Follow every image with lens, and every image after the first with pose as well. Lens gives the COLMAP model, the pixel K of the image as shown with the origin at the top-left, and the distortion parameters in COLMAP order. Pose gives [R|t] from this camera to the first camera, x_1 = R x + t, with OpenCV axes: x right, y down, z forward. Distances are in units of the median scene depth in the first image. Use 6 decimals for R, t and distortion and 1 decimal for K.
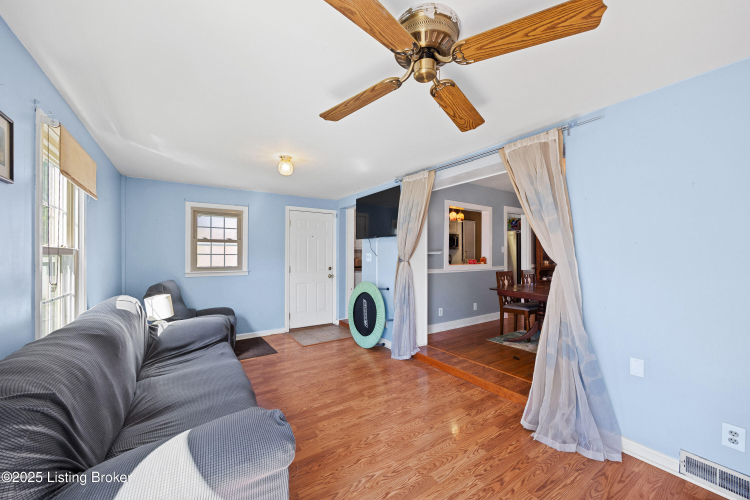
lens RADIAL K [[291.2, 0, 373.3], [0, 291.2, 248.3], [0, 0, 1]] dist [-0.000573, -0.000388]
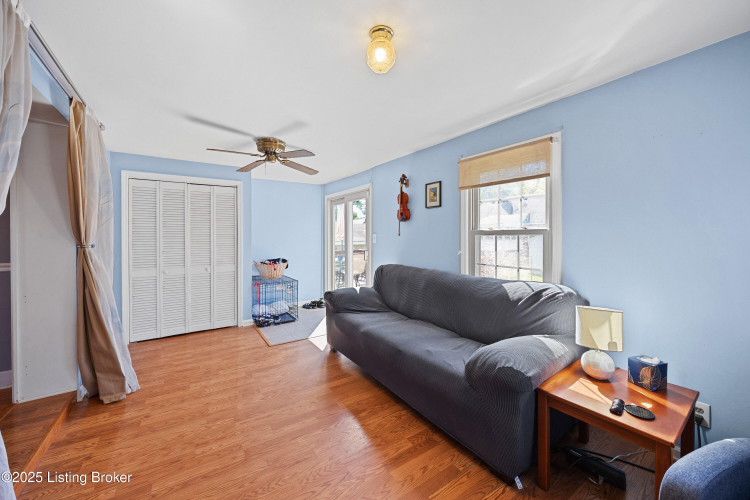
lens RADIAL K [[291.2, 0, 376.0], [0, 291.2, 242.6], [0, 0, 1]] dist [-0.000573, -0.000388]
pose [[-0.999933, 0.006541, -0.009548, -0.364190], [0.006518, 0.999976, 0.002396, 0.040004], [0.009563, 0.002334, -0.999952, 1.869893]]
